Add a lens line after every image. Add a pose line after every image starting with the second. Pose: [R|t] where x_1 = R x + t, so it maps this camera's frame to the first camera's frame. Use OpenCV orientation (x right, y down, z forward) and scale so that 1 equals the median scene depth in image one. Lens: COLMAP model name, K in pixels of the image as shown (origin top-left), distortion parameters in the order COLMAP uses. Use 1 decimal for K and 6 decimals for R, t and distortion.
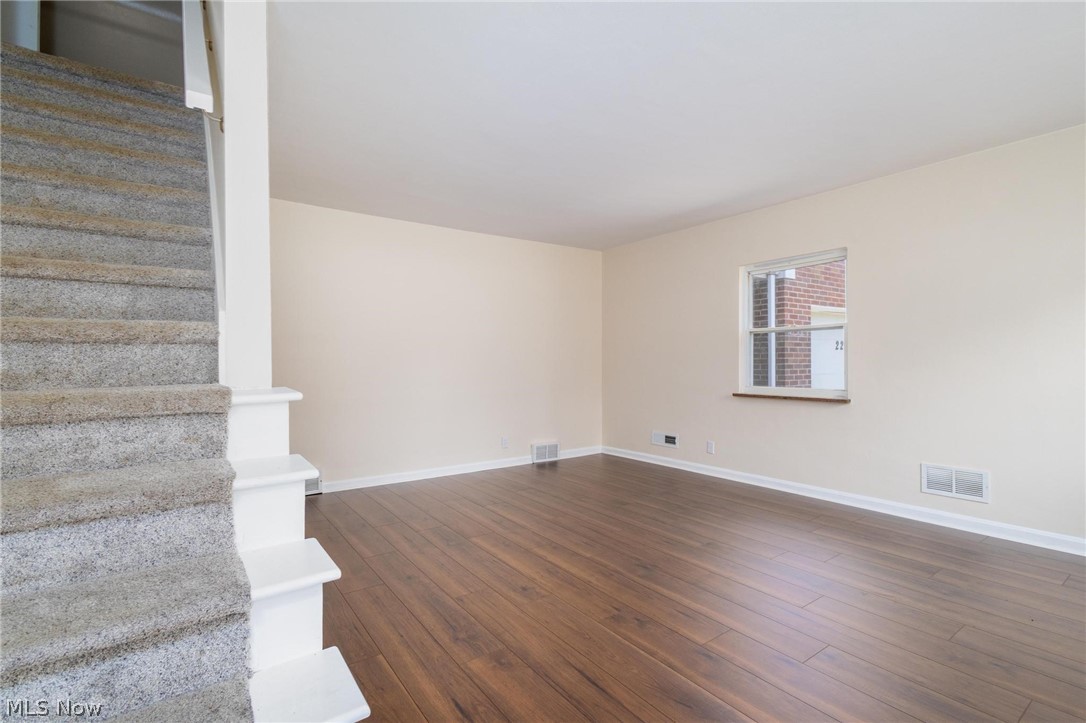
lens RADIAL K [[502.8, 0, 545.6], [0, 502.8, 363.6], [0, 0, 1]] dist [0.011198, -0.002718]
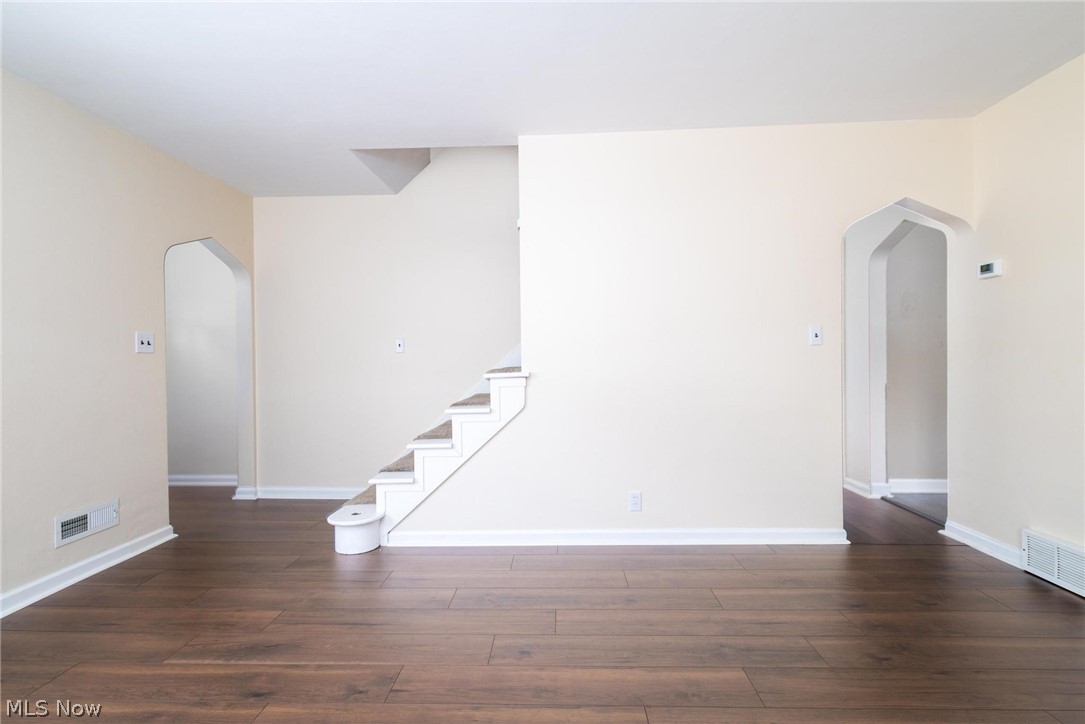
lens RADIAL K [[502.3, 0, 540.5], [0, 502.3, 363.1], [0, 0, 1]] dist [0.011198, -0.002718]
pose [[-0.617366, 0.021719, -0.786376, 0.455068], [0.013320, 0.999764, 0.017155, -0.008135], [0.786563, 0.000116, -0.617510, 1.258646]]
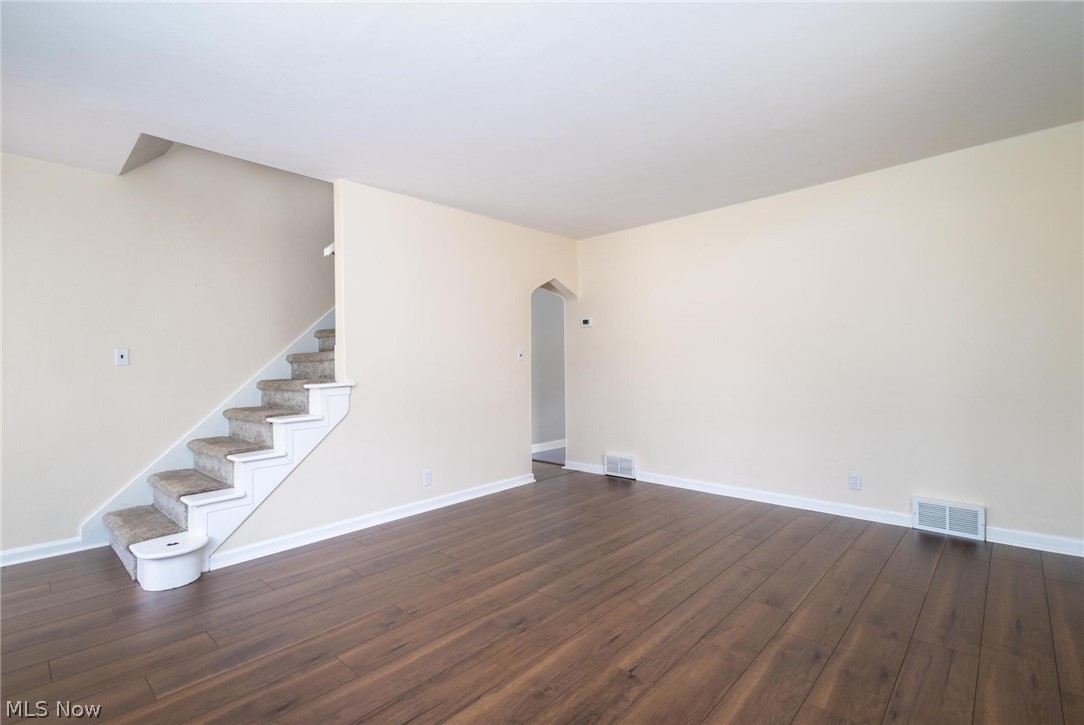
lens RADIAL K [[501.9, 0, 533.0], [0, 501.9, 366.2], [0, 0, 1]] dist [0.011198, -0.002718]
pose [[0.184746, 0.003434, -0.982780, 0.919283], [0.011259, 0.999921, 0.005611, -0.013025], [0.982722, -0.012101, 0.184693, 0.813725]]
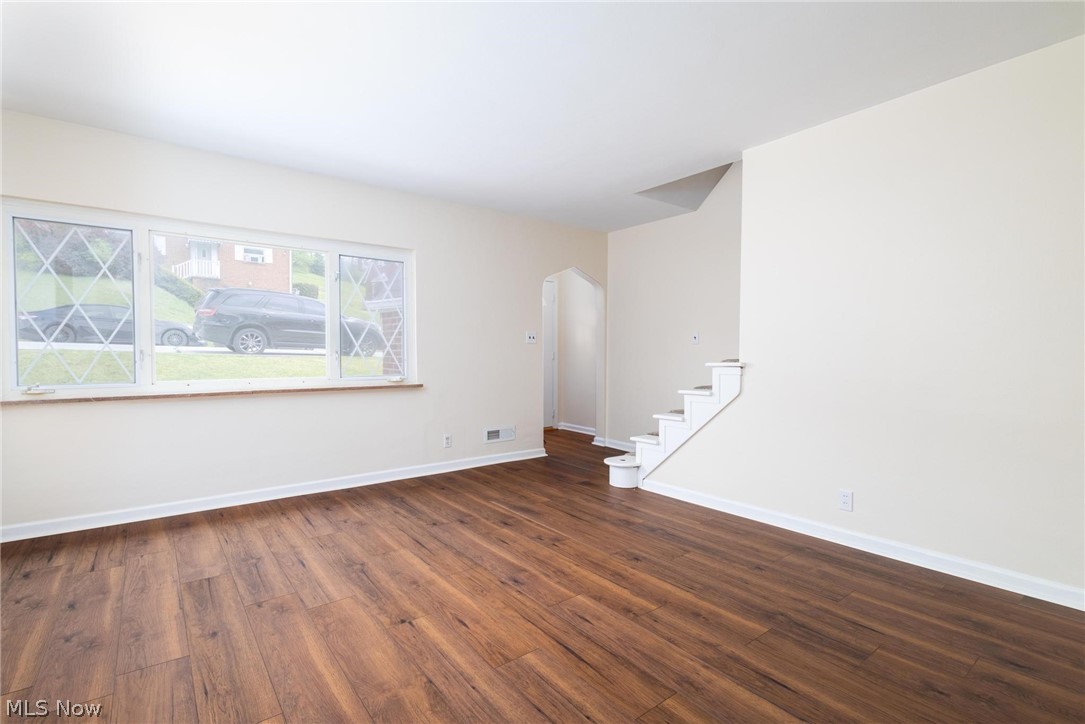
lens RADIAL K [[502.3, 0, 542.5], [0, 502.3, 364.3], [0, 0, 1]] dist [0.011198, -0.002718]
pose [[-0.999361, 0.002609, -0.035635, 0.166734], [0.001484, 0.999501, 0.031568, -0.005671], [0.035699, 0.031494, -0.998866, 1.734822]]
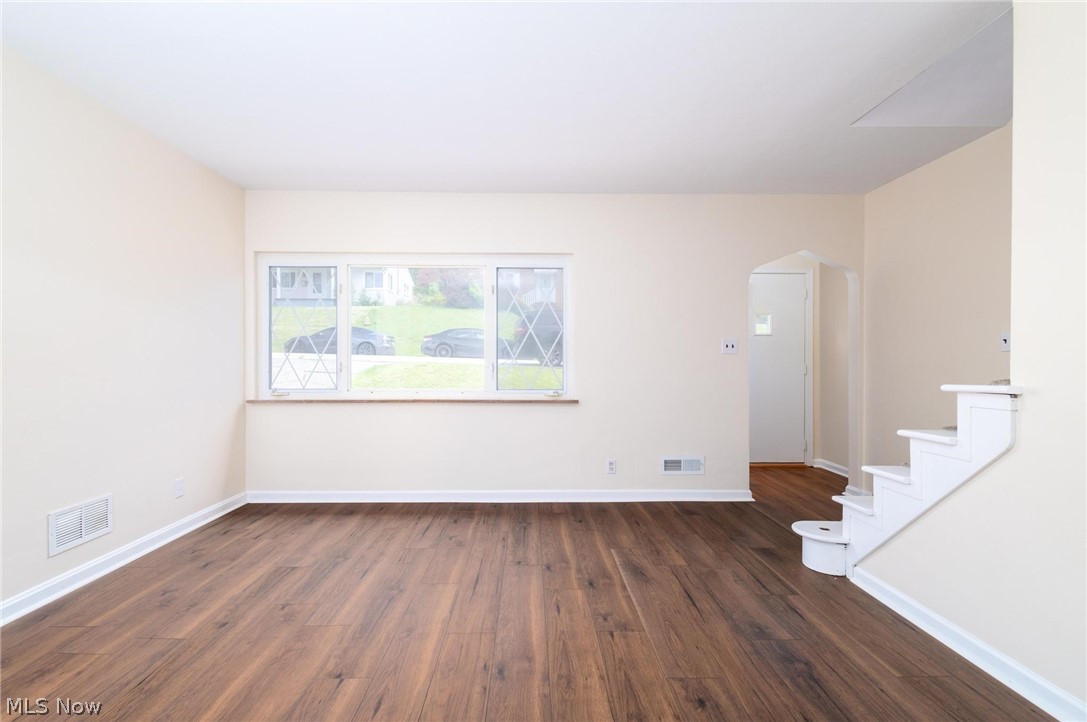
lens RADIAL K [[503.3, 0, 541.4], [0, 503.3, 363.1], [0, 0, 1]] dist [0.011198, -0.002718]
pose [[-0.825204, 0.001397, 0.564833, -0.206975], [0.004407, 0.999982, 0.003965, -0.003710], [-0.564817, 0.005761, -0.825196, 1.402607]]
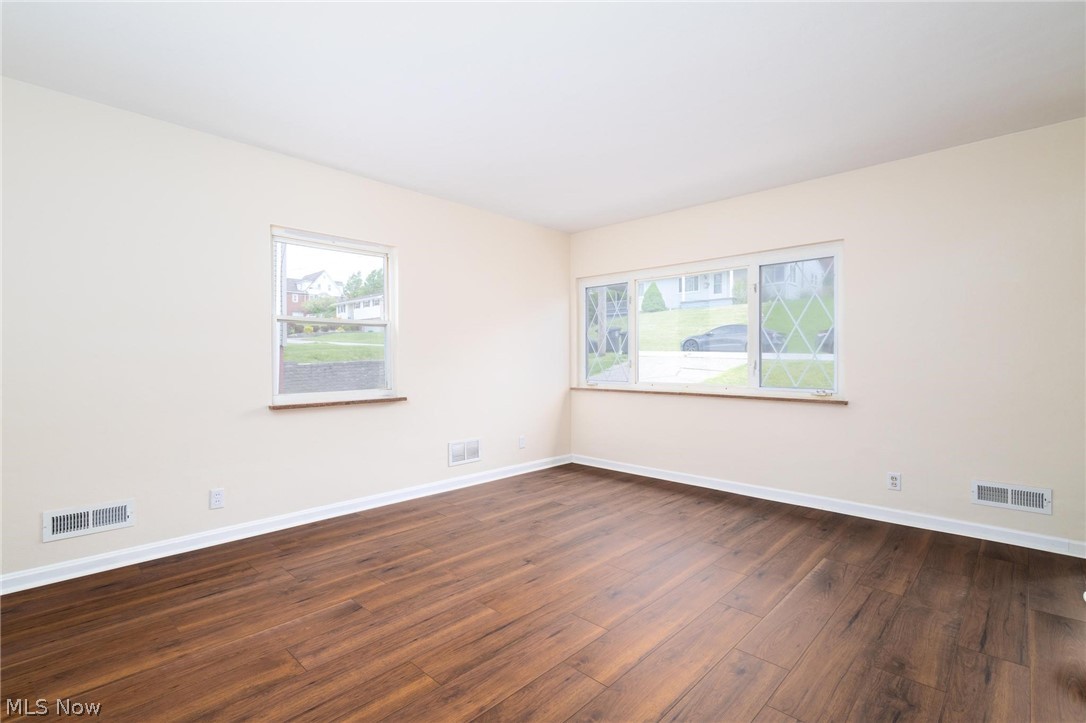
lens RADIAL K [[502.8, 0, 538.0], [0, 502.8, 371.3], [0, 0, 1]] dist [0.011198, -0.002718]
pose [[-0.180016, -0.018832, 0.983483, -0.586391], [0.006784, 0.999769, 0.020385, -0.002025], [-0.983640, 0.010341, -0.179846, 1.189655]]
